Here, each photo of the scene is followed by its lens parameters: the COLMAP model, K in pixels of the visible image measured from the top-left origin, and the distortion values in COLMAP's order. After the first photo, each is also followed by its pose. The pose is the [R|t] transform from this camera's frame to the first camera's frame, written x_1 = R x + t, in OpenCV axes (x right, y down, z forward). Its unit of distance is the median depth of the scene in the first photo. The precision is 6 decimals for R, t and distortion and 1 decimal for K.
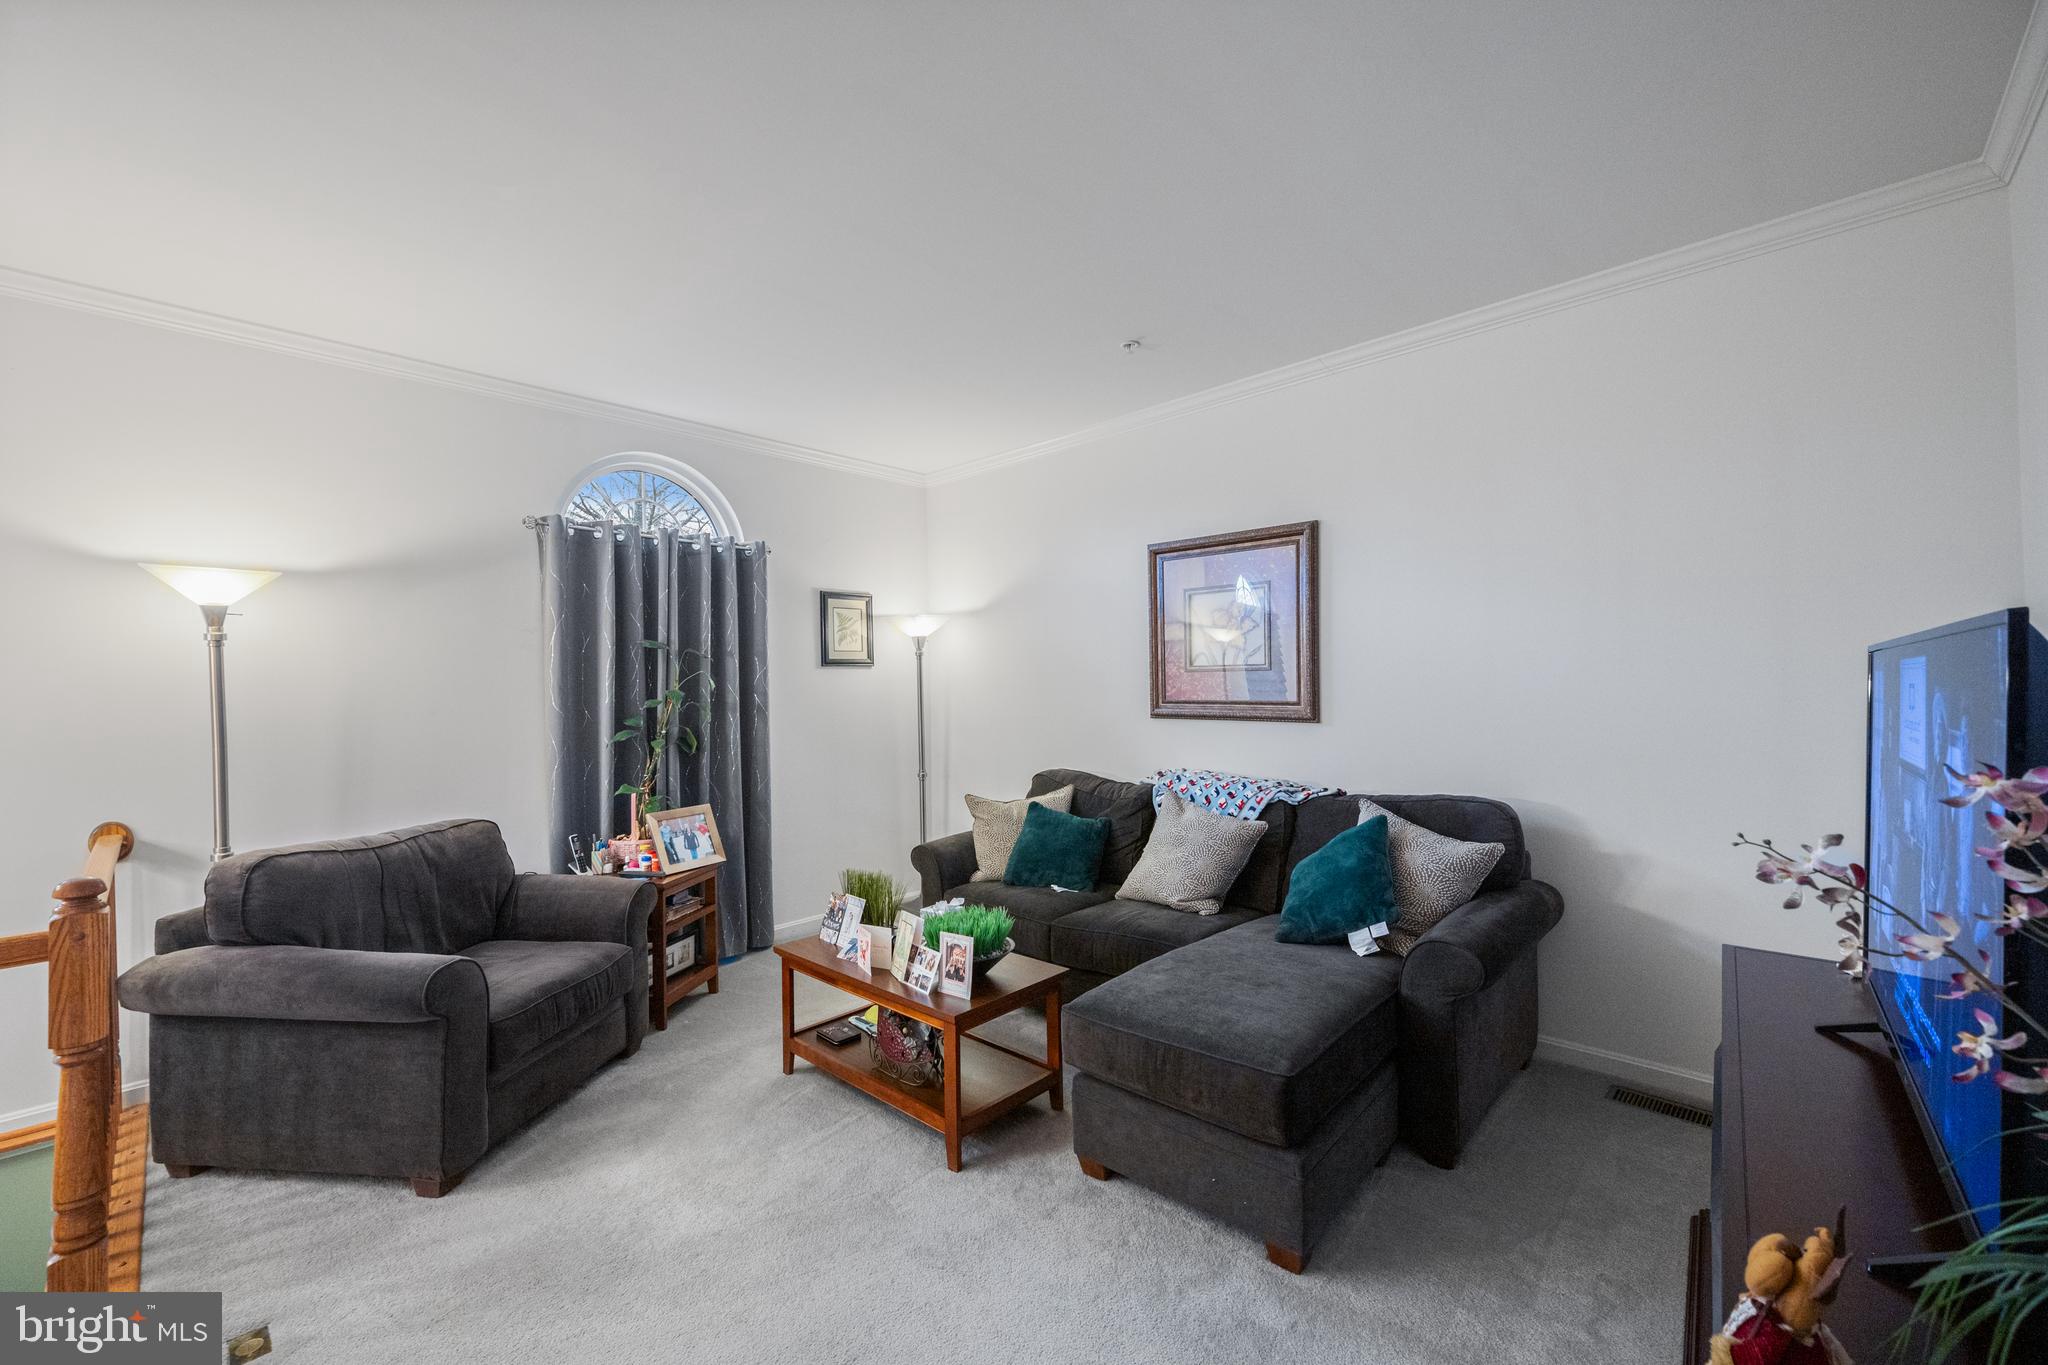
lens RADIAL K [[833.2, 0, 1024.5], [0, 833.2, 687.9], [0, 0, 1]] dist [-0.000065, 0.000419]
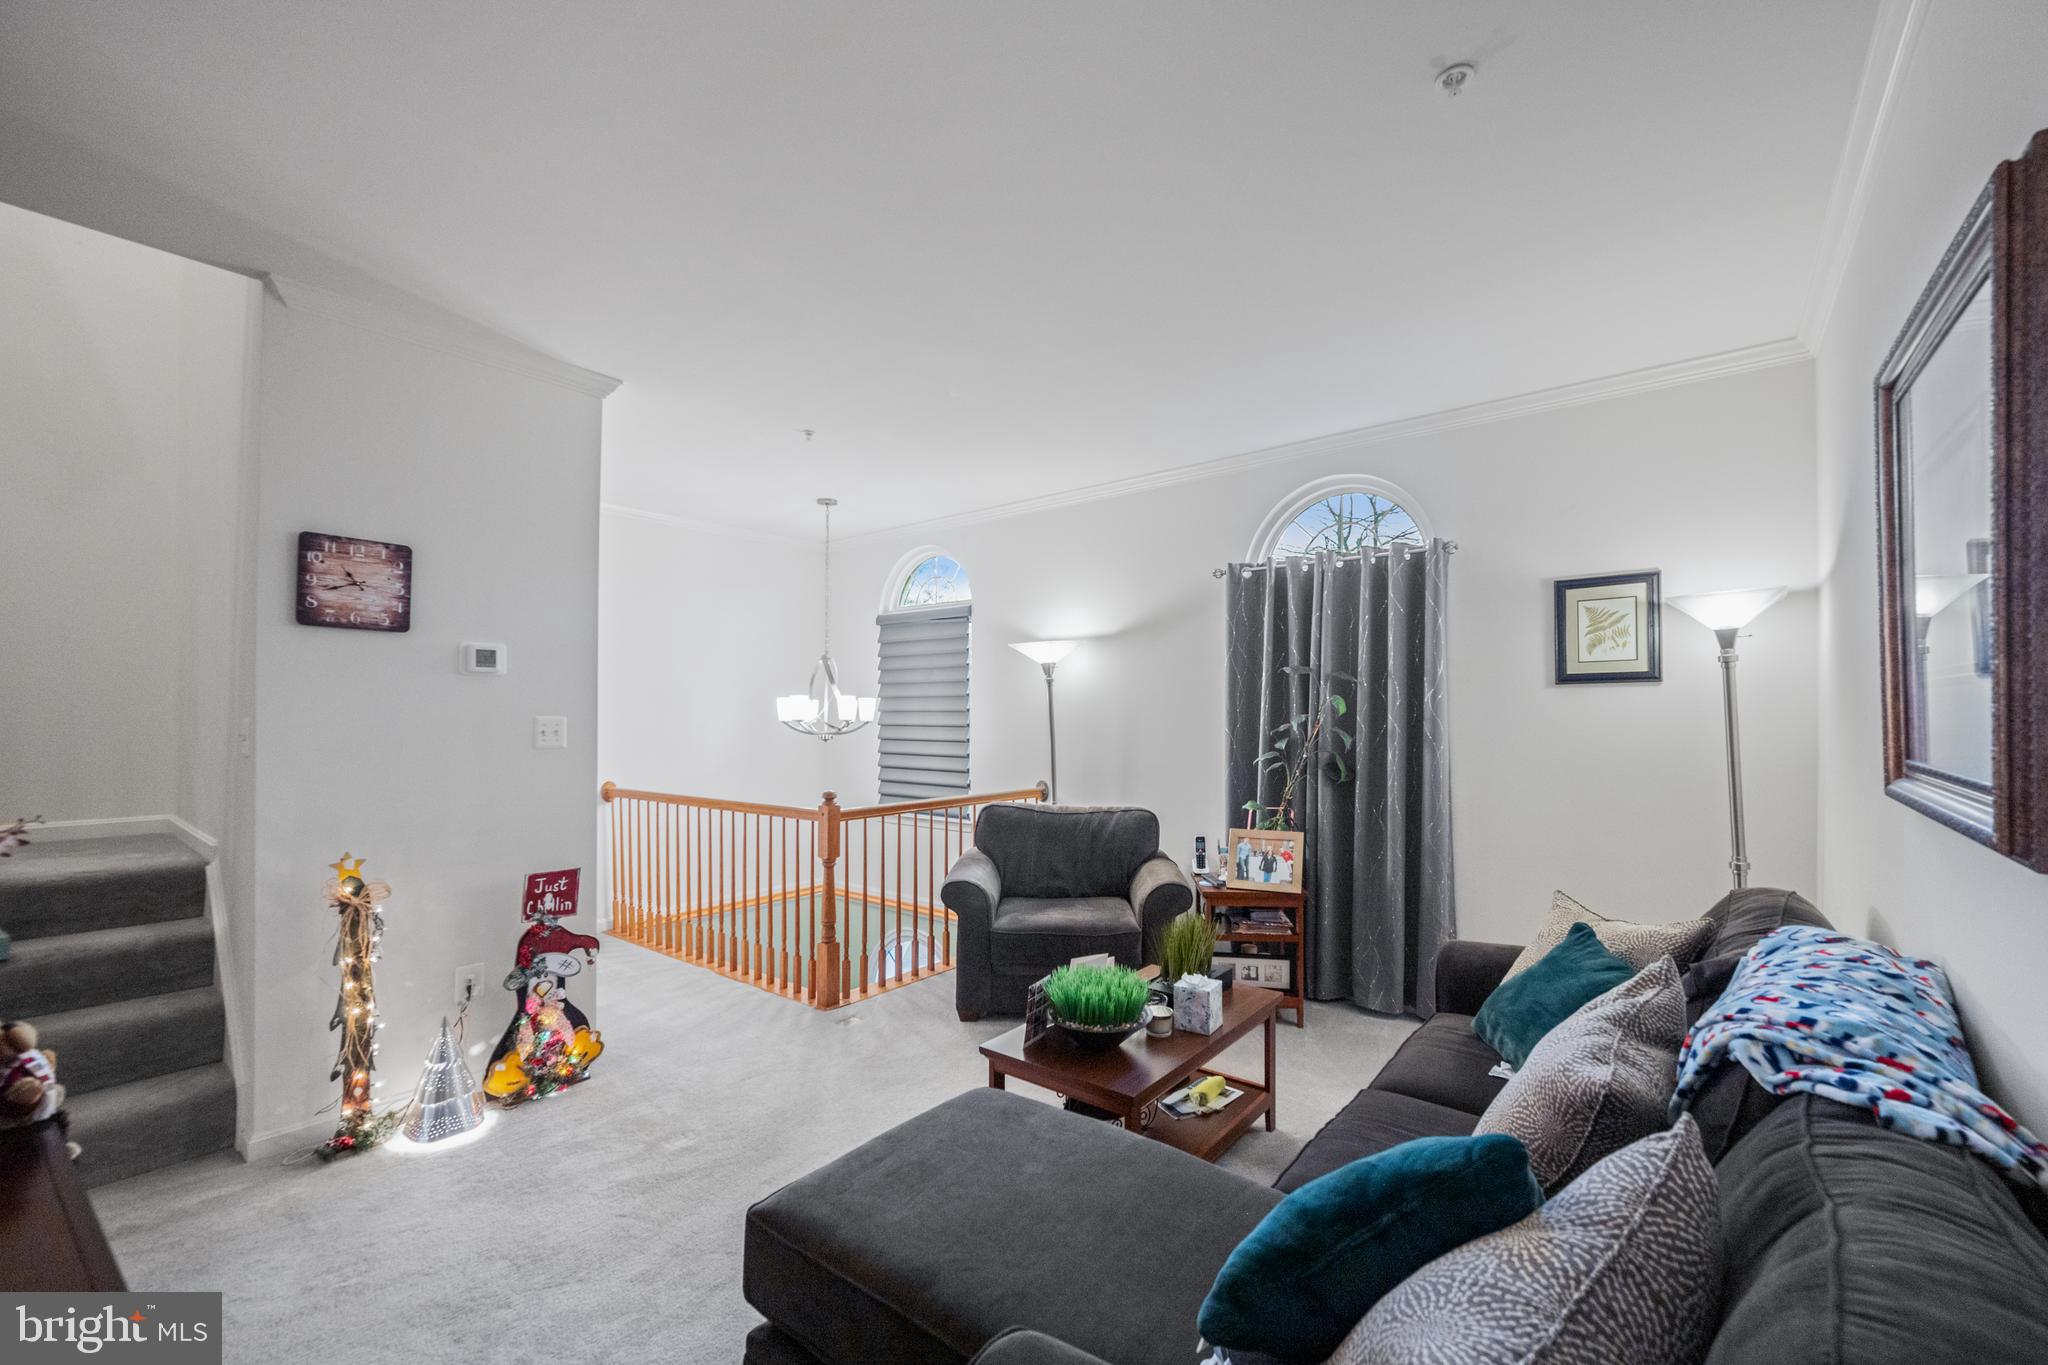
lens RADIAL K [[833.2, 0, 1027.6], [0, 833.2, 697.2], [0, 0, 1]] dist [-0.000065, 0.000419]
pose [[0.092360, -0.008136, -0.995692, 0.440498], [-0.002657, 0.999961, -0.008417, -0.006775], [0.995722, 0.003423, 0.092335, 0.465974]]
